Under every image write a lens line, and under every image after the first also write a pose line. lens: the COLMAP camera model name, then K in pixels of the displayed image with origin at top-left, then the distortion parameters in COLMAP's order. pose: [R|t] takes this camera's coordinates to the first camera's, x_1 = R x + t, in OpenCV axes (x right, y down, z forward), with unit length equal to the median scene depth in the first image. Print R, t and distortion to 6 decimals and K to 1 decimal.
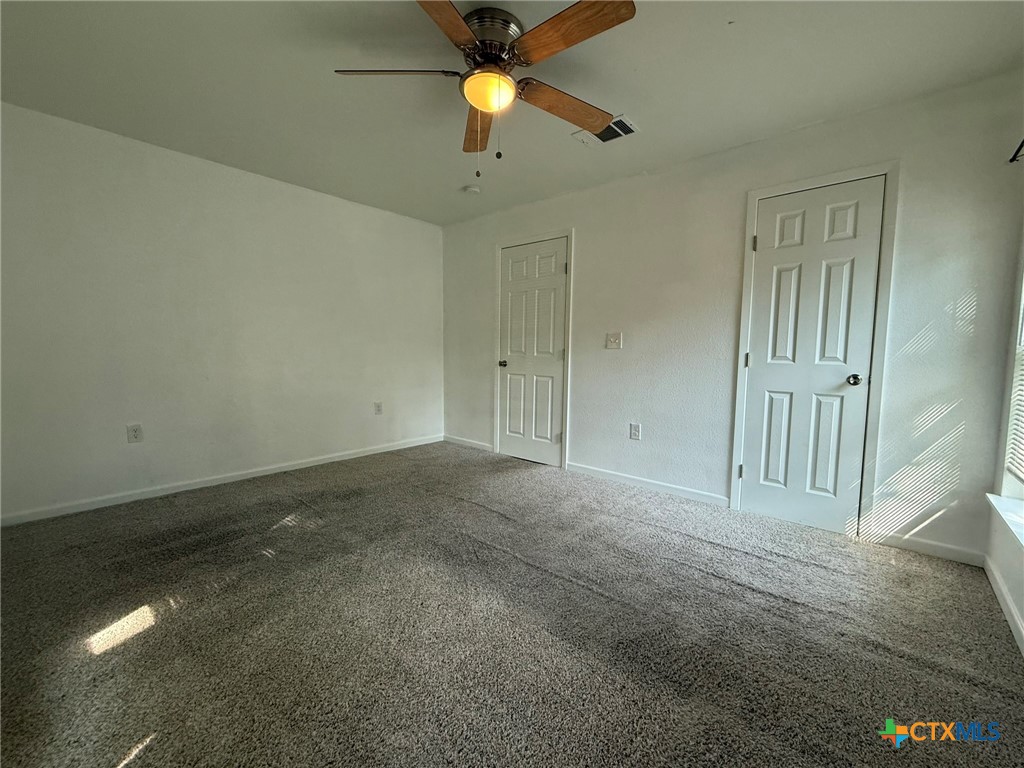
lens RADIAL K [[419.6, 0, 499.2], [0, 419.6, 384.2], [0, 0, 1]] dist [-0.000230, -0.000263]
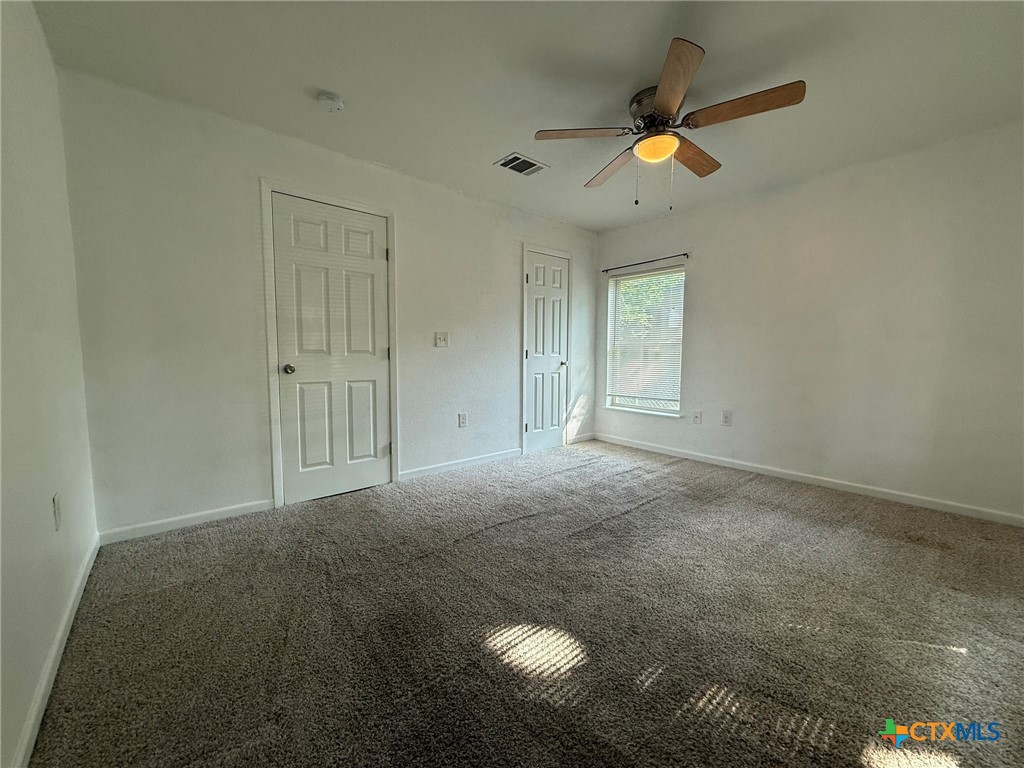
lens RADIAL K [[419.6, 0, 499.2], [0, 419.6, 384.2], [0, 0, 1]] dist [-0.000230, -0.000263]
pose [[0.131353, -0.095010, 0.986772, -0.811746], [0.077558, 0.993331, 0.085318, -0.075556], [-0.988297, 0.065326, 0.137845, 0.775776]]
